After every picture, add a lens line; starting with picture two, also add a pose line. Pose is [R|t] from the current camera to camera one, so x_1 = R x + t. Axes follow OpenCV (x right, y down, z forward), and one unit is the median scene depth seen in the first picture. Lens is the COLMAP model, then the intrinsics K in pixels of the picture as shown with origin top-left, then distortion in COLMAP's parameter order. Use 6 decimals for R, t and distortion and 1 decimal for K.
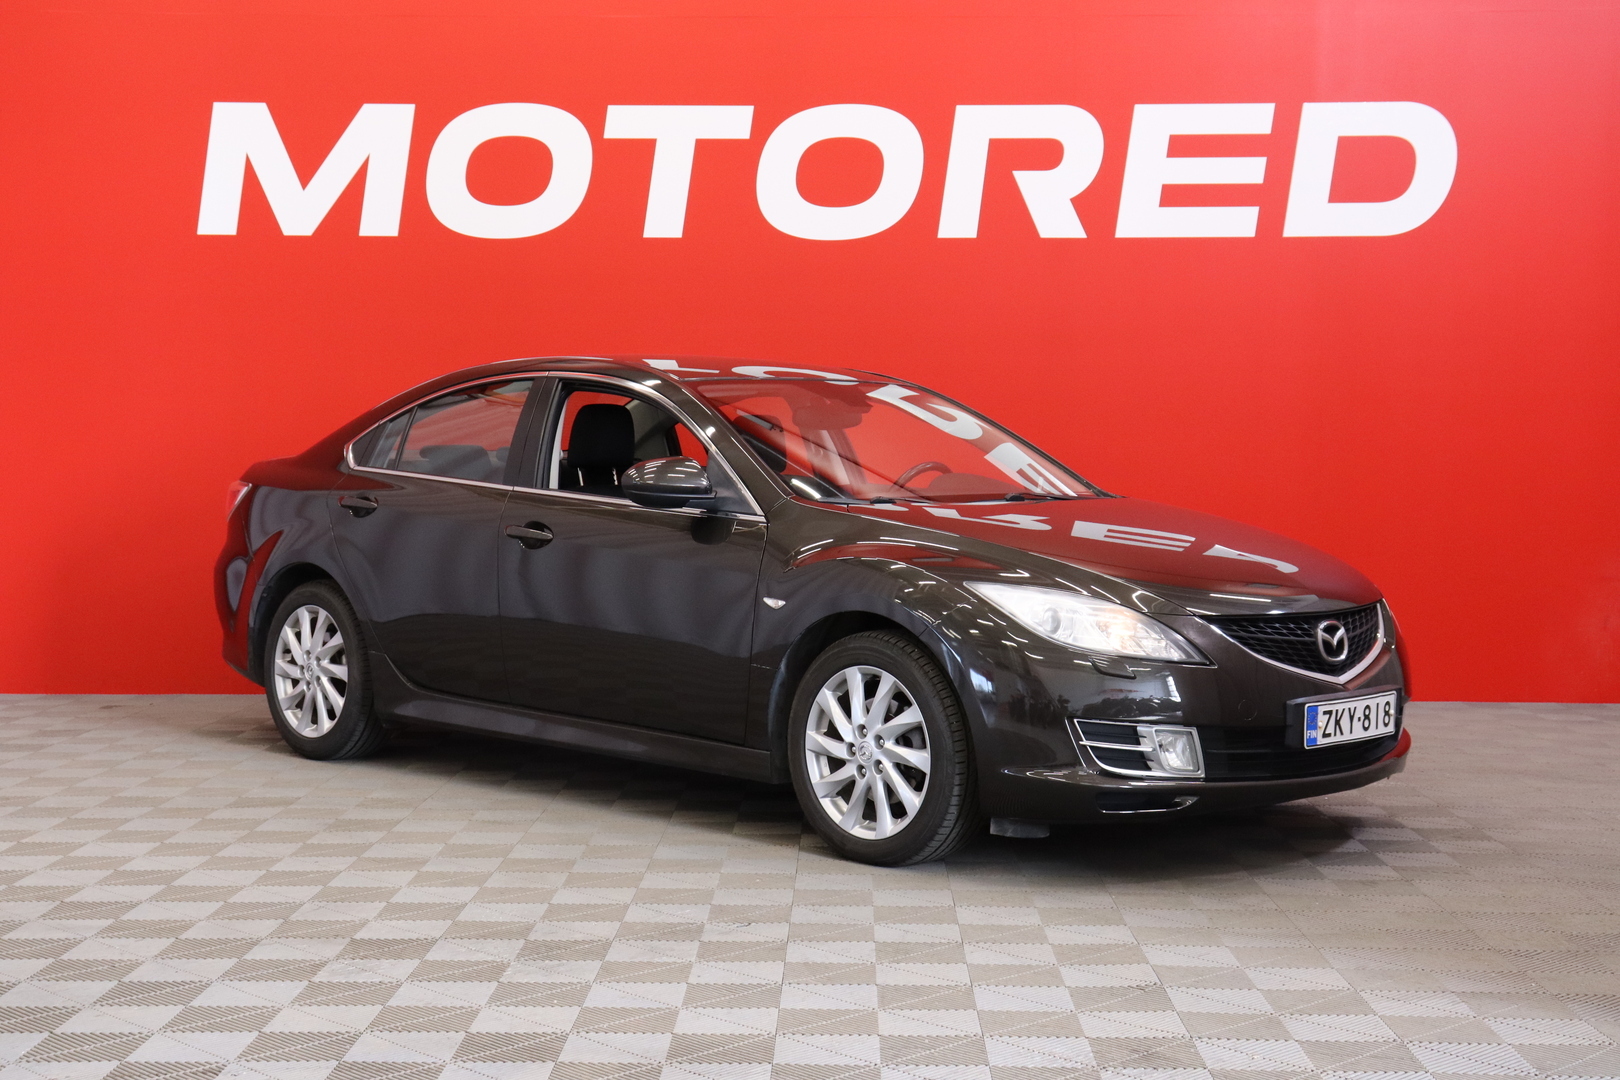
lens RADIAL K [[2360.7, 0, 810.0], [0, 2360.7, 540.0], [0, 0, 1]] dist [0.016342, 0.056824]
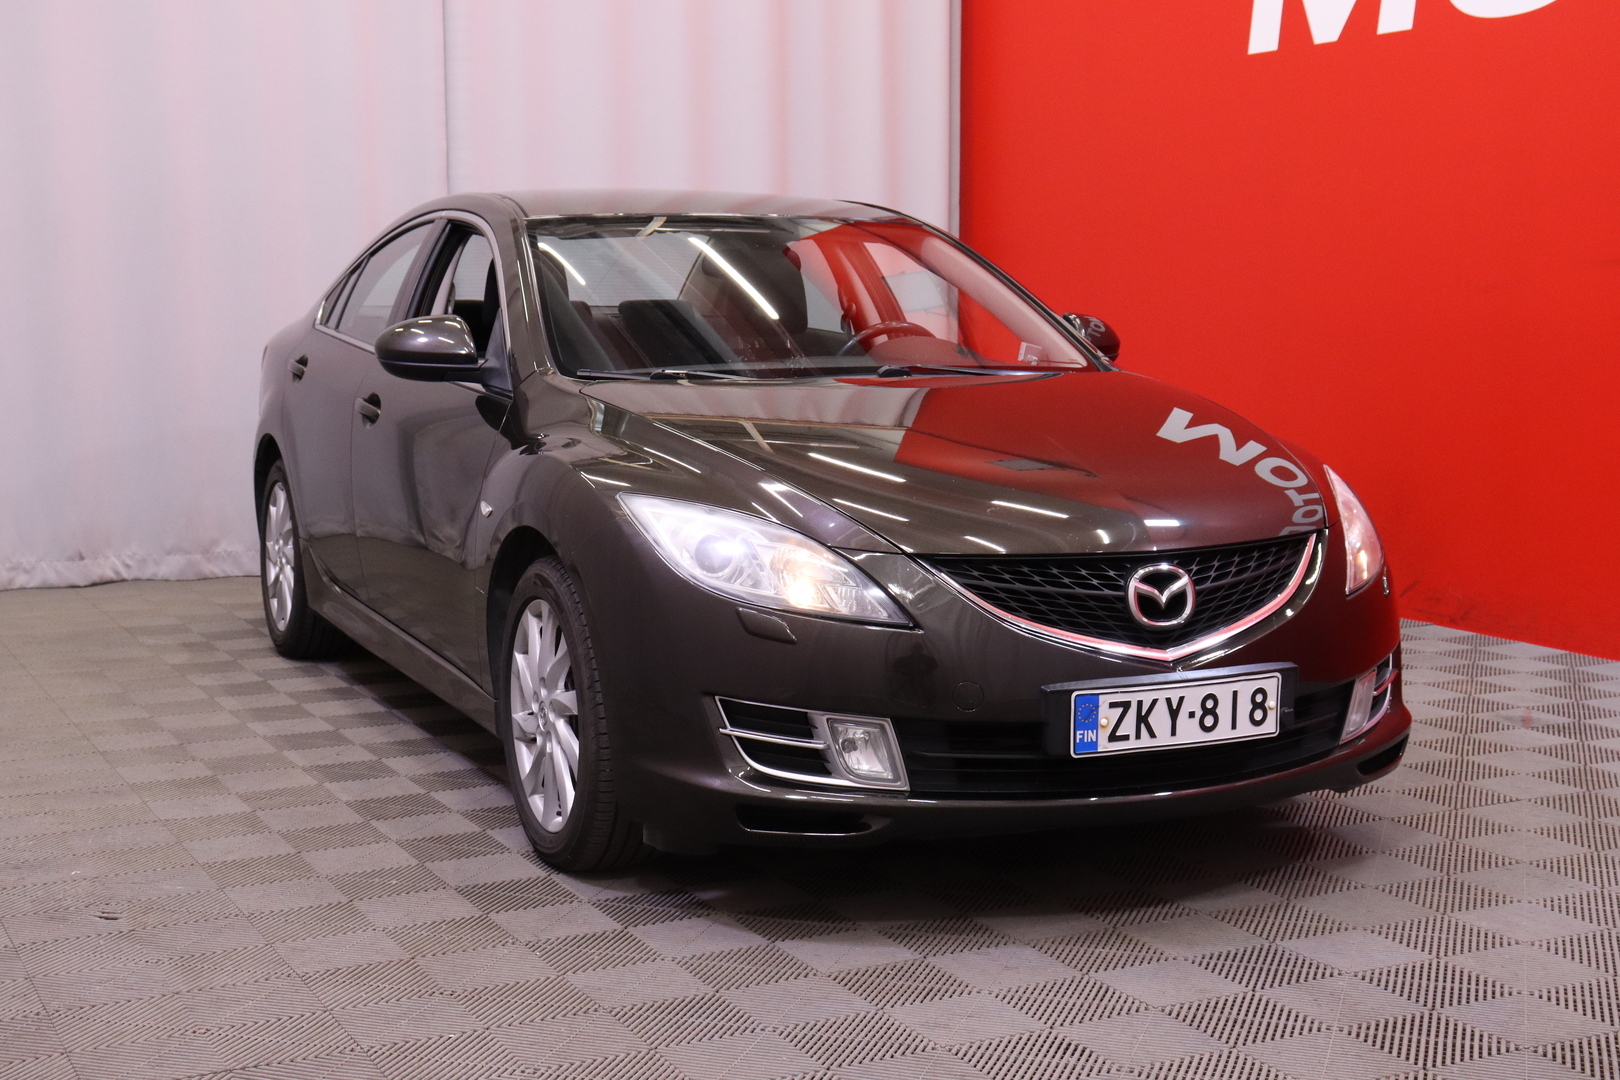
lens RADIAL K [[2360.7, 0, 810.0], [0, 2360.7, 540.0], [0, 0, 1]] dist [0.016342, 0.056824]
pose [[0.941350, 0.036854, -0.335412, 0.357835], [-0.013623, 0.997358, 0.071356, -0.020048], [0.337156, -0.062602, 0.939365, 0.342909]]
